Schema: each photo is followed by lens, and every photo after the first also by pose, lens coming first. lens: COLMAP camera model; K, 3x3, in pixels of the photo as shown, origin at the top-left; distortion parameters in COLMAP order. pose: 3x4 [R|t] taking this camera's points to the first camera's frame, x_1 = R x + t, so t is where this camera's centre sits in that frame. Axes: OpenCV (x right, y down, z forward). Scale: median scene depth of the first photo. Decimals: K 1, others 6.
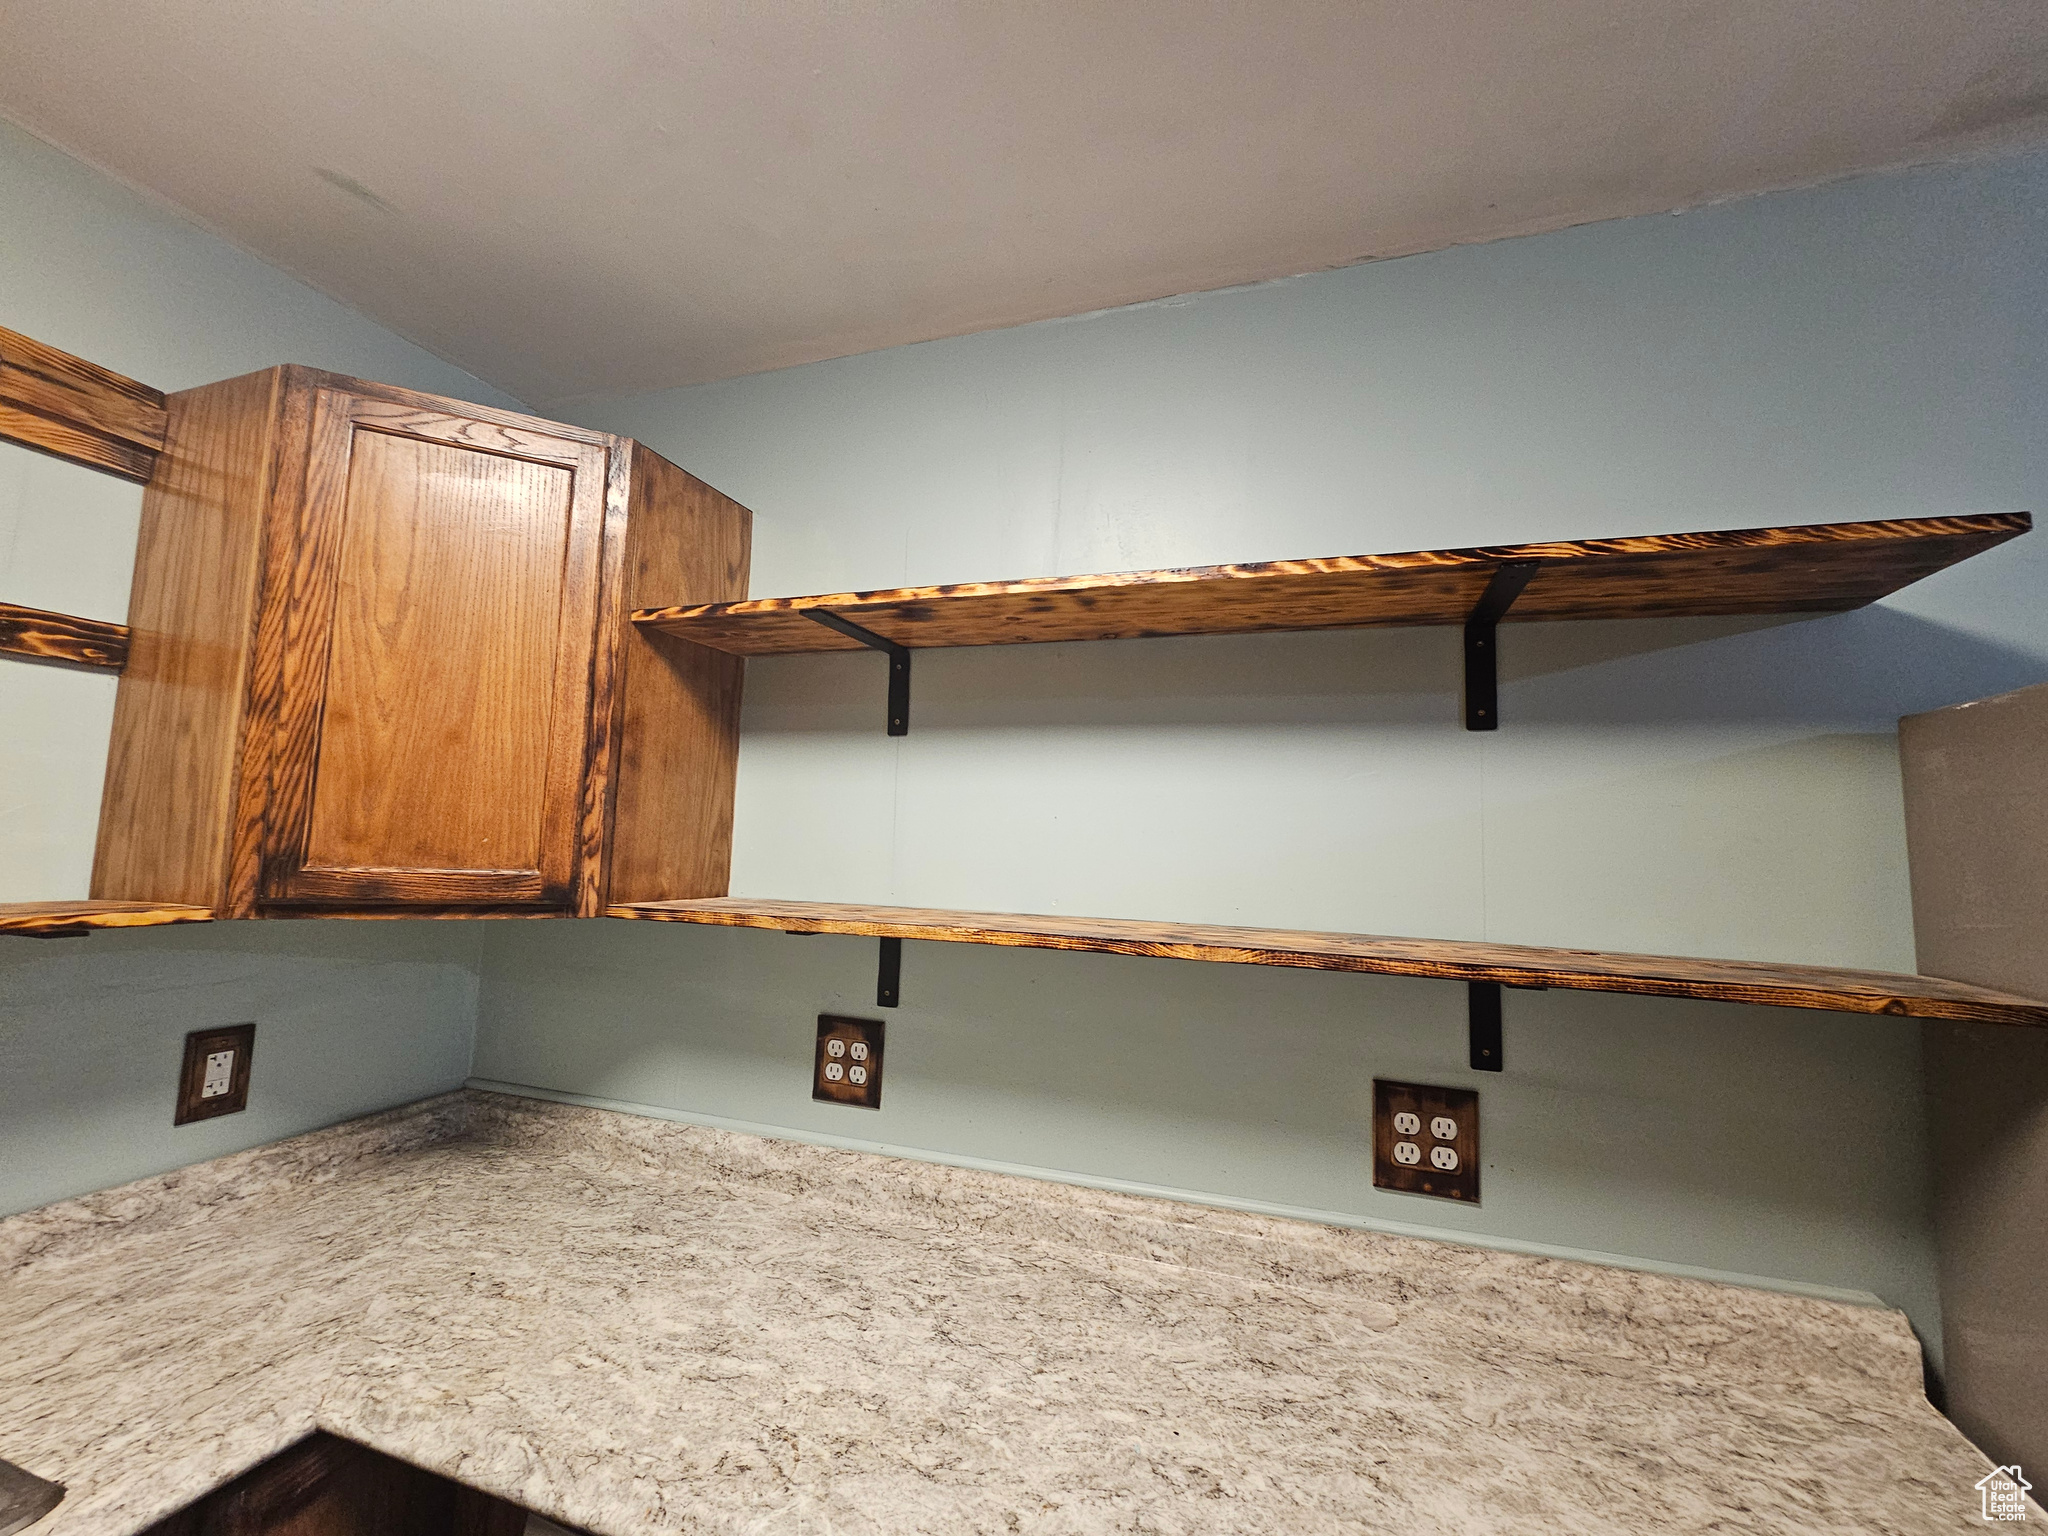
lens RADIAL K [[835.0, 0, 1031.3], [0, 835.0, 763.5], [0, 0, 1]] dist [-0.000496, -0.000100]
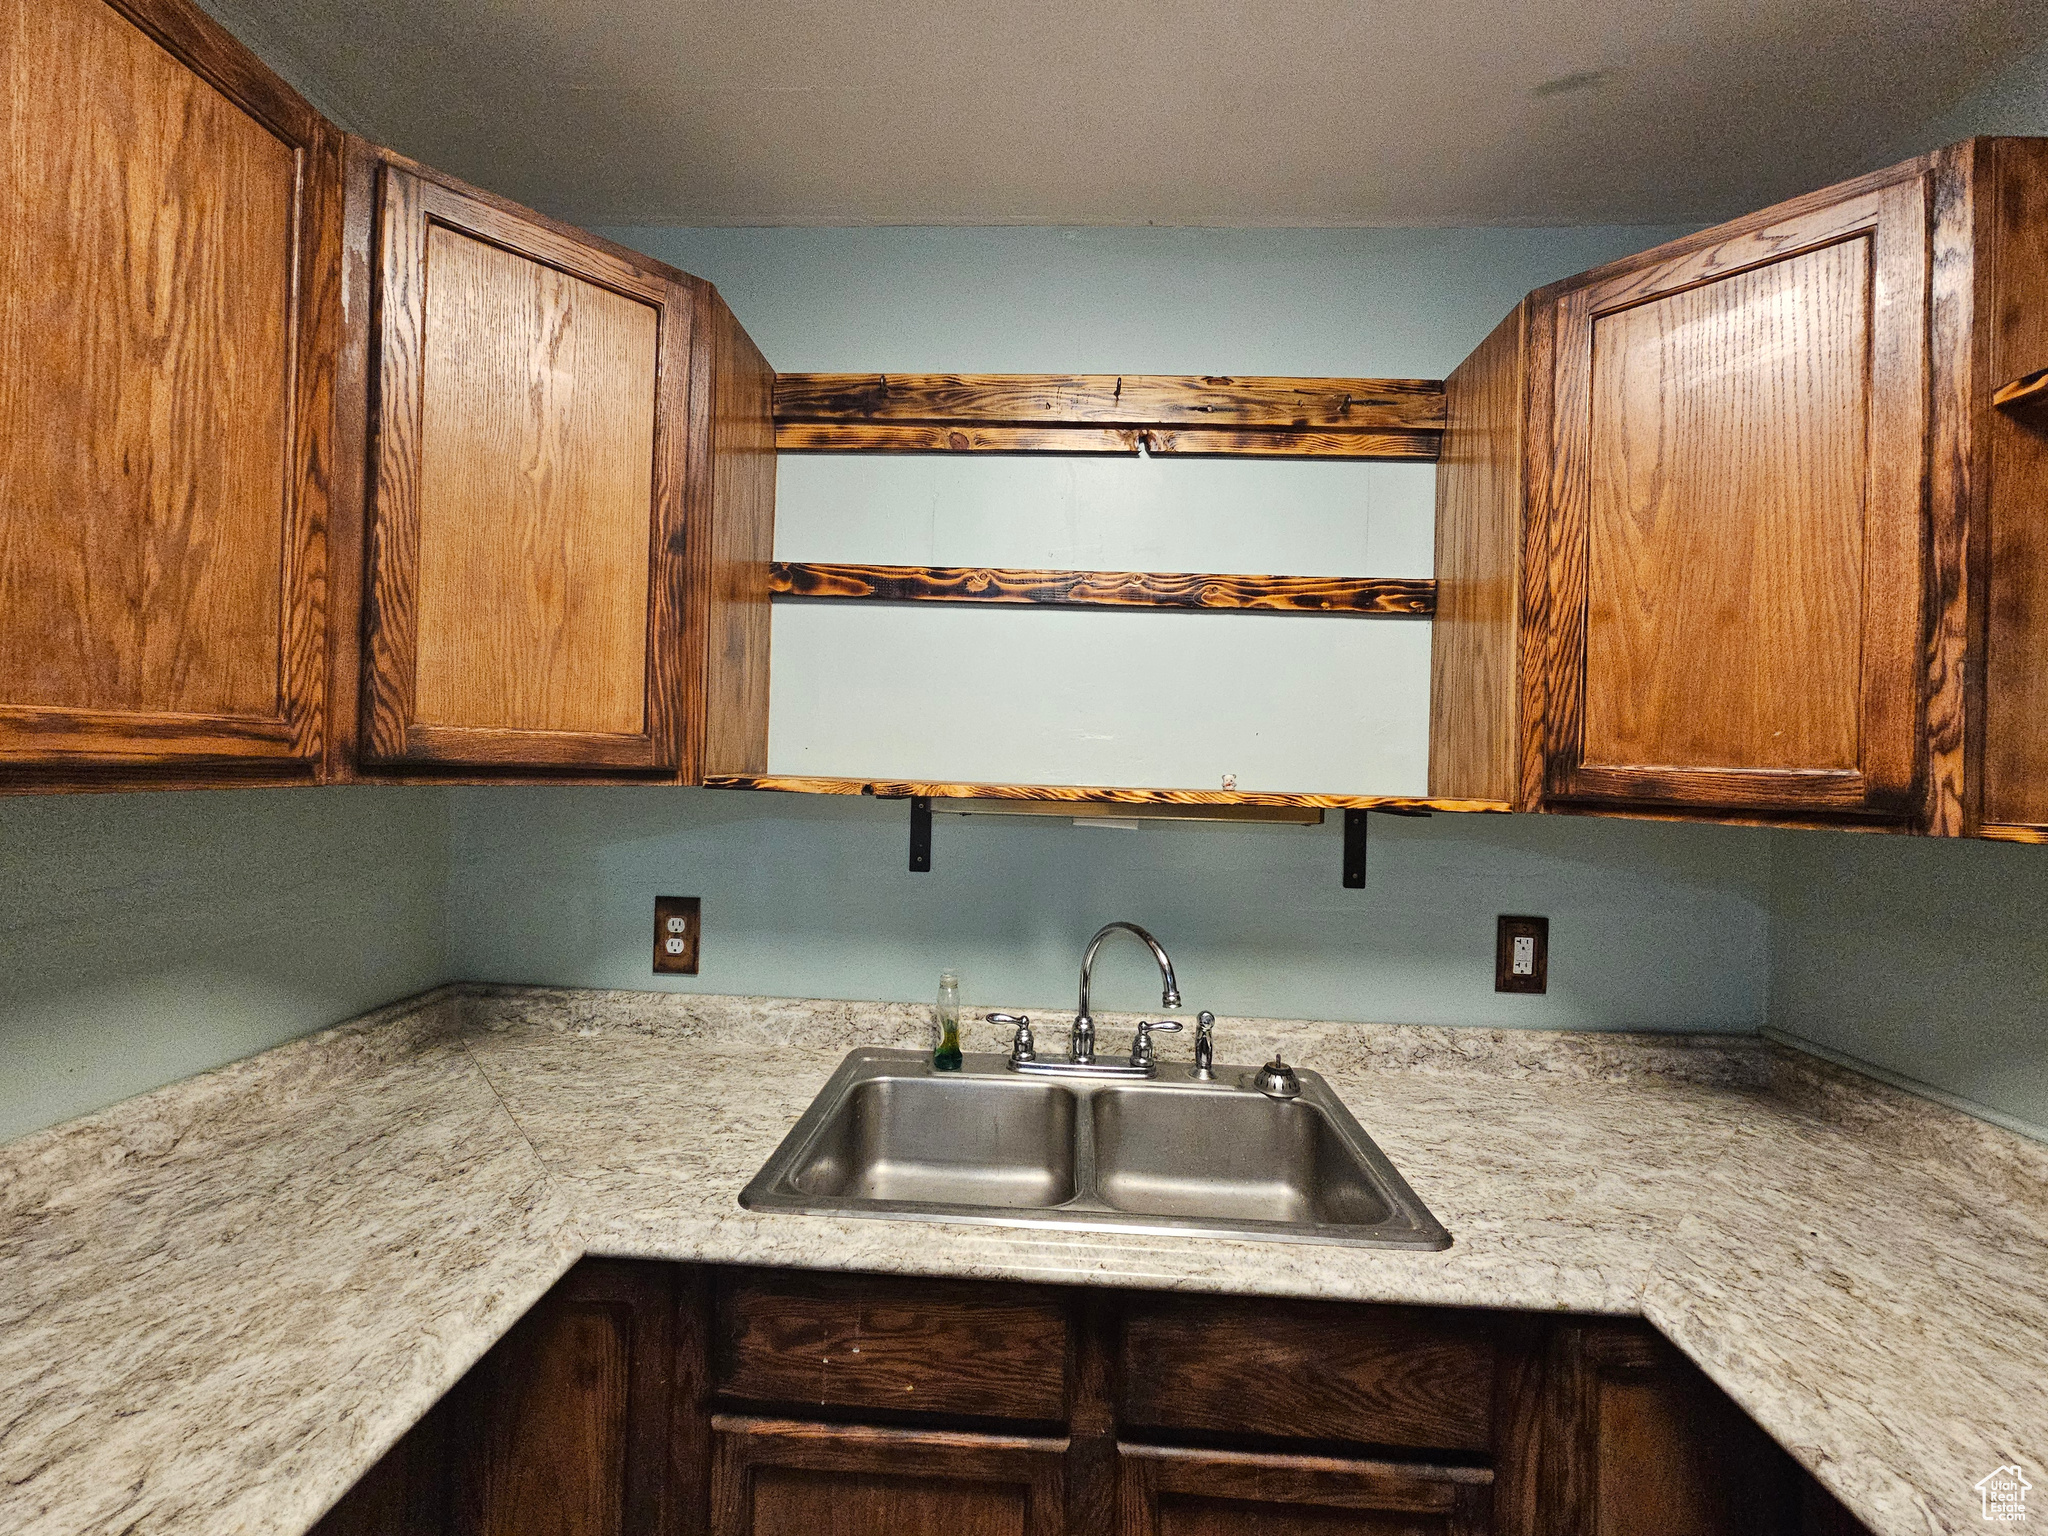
lens RADIAL K [[835.0, 0, 1031.4], [0, 835.0, 762.6], [0, 0, 1]] dist [-0.000496, -0.000100]
pose [[0.286789, -0.023895, -0.957696, -0.071175], [0.074414, 0.997224, -0.002597, 0.066652], [0.955099, -0.070521, 0.287771, 0.049131]]
